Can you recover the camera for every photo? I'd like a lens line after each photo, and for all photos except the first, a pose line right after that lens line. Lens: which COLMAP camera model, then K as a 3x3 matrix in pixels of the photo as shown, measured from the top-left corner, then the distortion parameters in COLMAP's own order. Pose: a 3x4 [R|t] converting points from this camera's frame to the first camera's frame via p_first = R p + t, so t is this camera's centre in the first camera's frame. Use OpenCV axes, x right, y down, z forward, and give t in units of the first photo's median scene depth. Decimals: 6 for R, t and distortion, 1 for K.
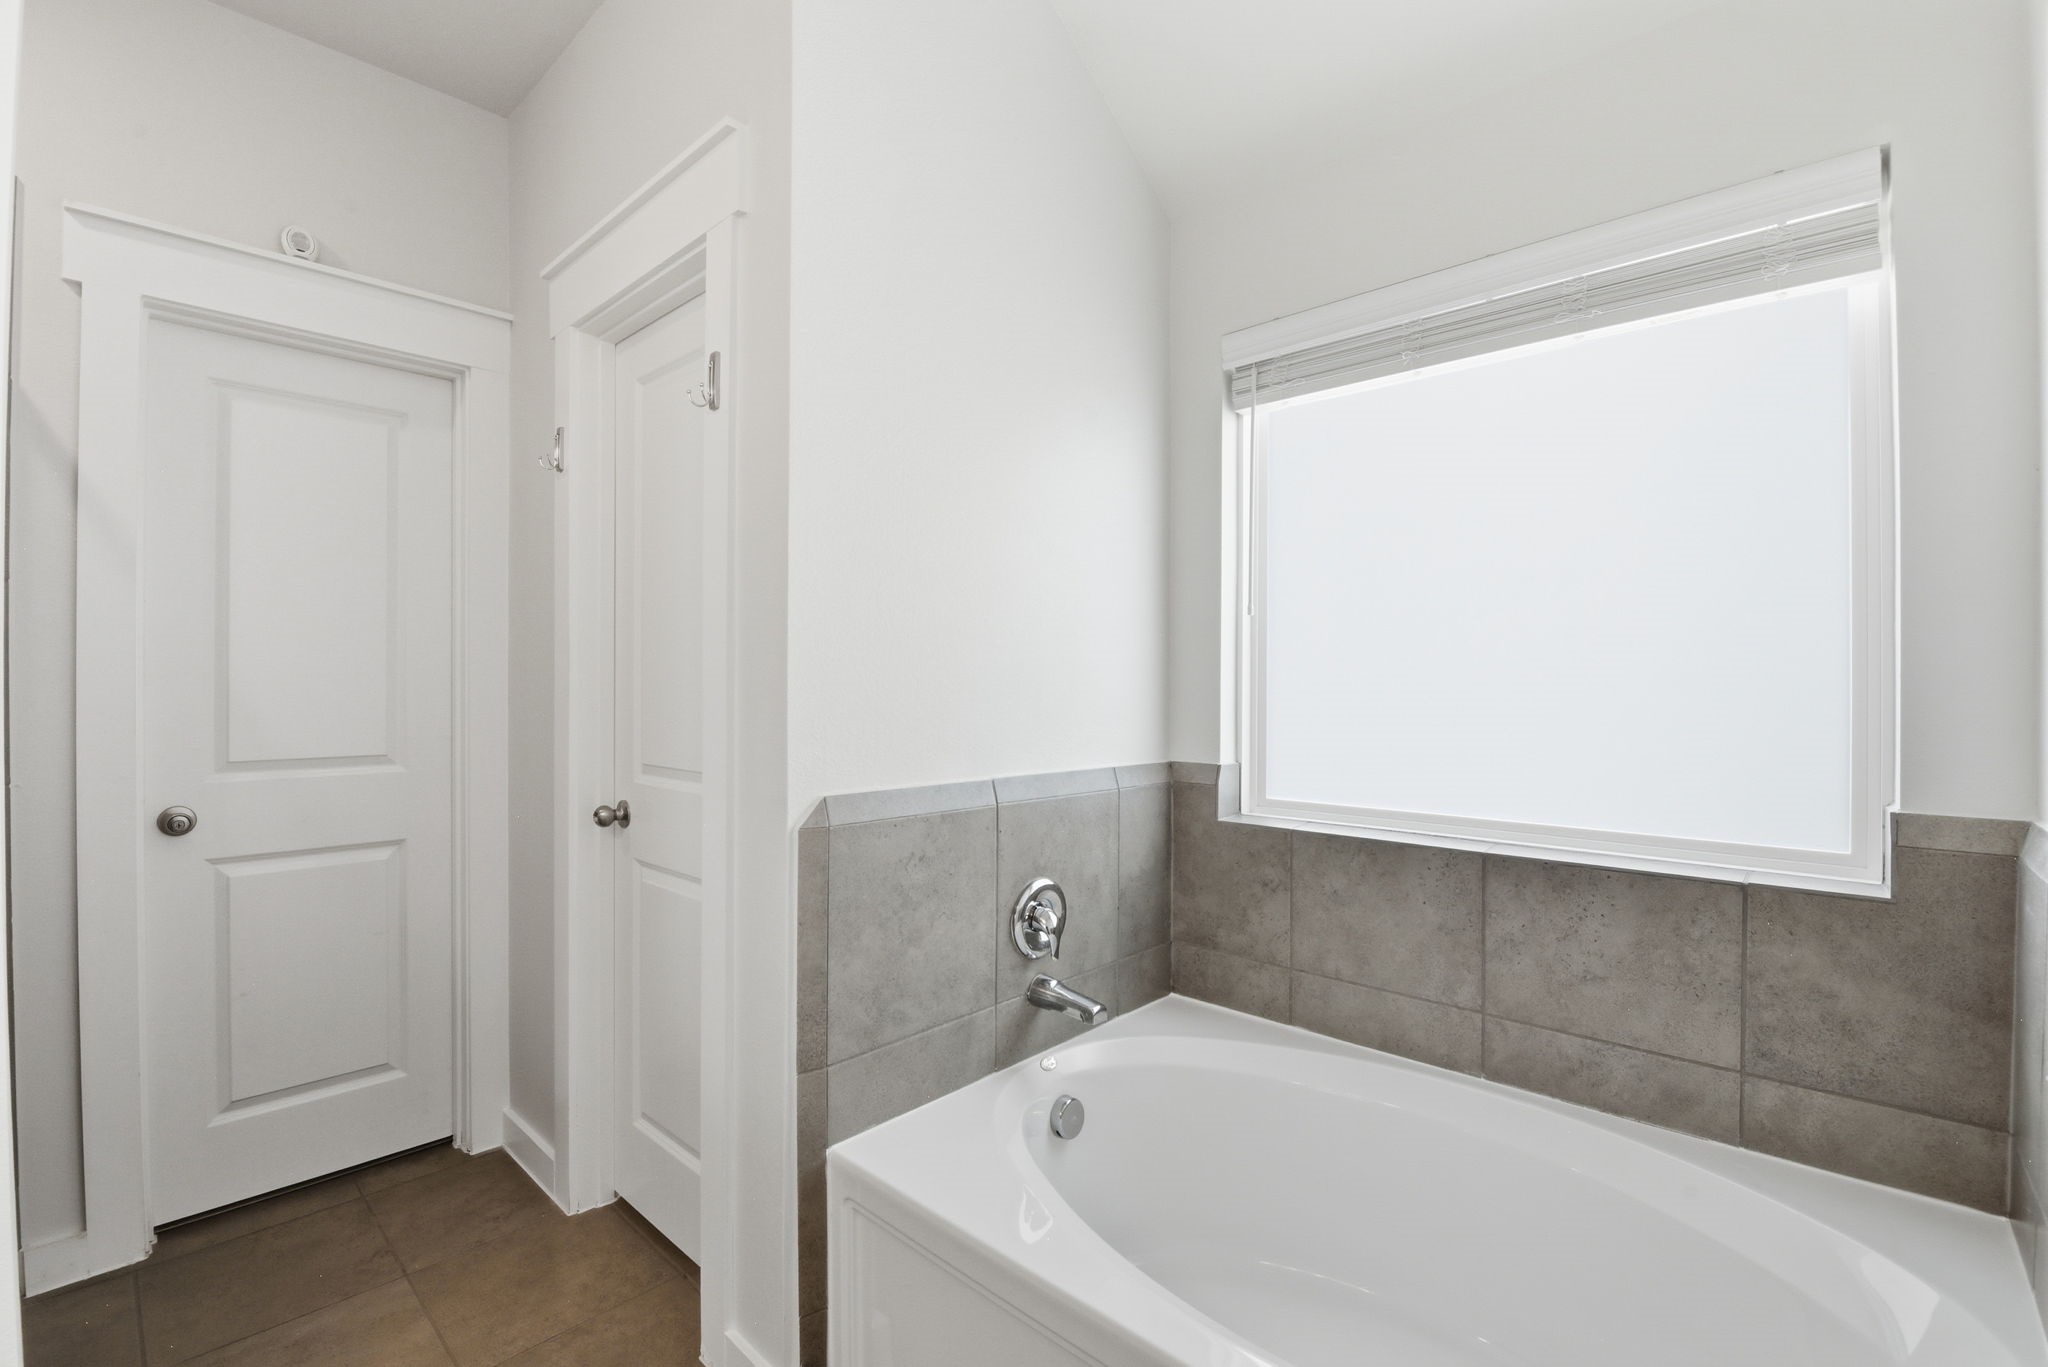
lens RADIAL K [[906.1, 0, 1024.0], [0, 906.1, 683.5], [0, 0, 1]] dist [0.000195, -0.010607]
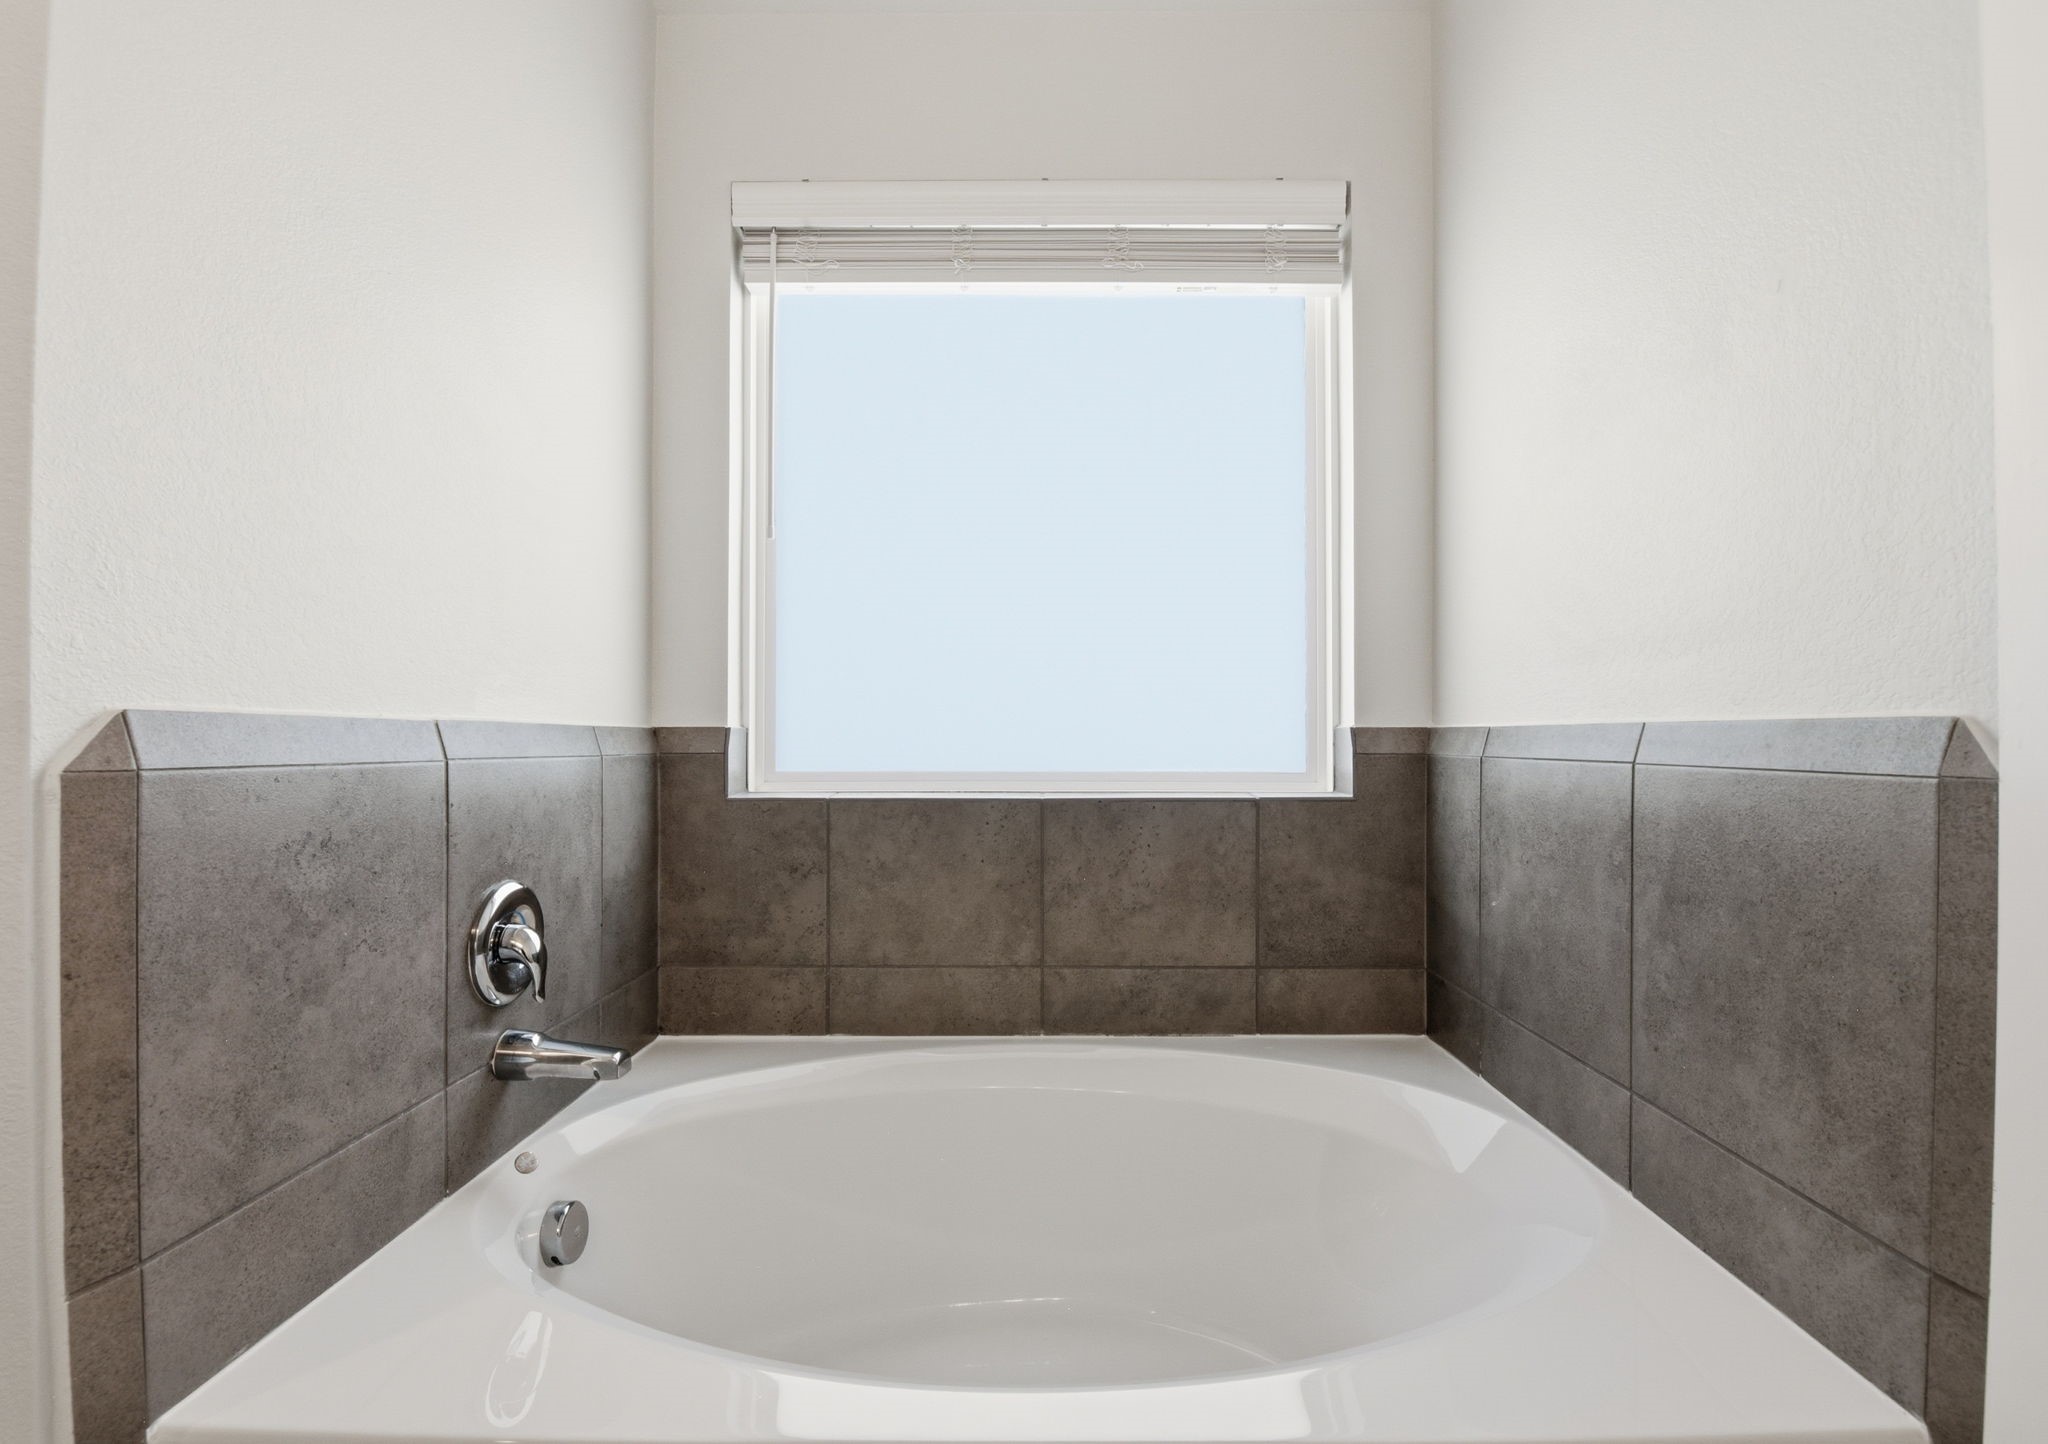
lens RADIAL K [[952.9, 0, 1028.6], [0, 952.9, 741.5], [0, 0, 1]] dist [-0.000890, -0.001161]
pose [[0.734015, -0.000411, 0.679133, -0.183632], [0.004200, 0.999983, -0.003935, 0.127380], [-0.679121, 0.005741, 0.734004, 0.262930]]
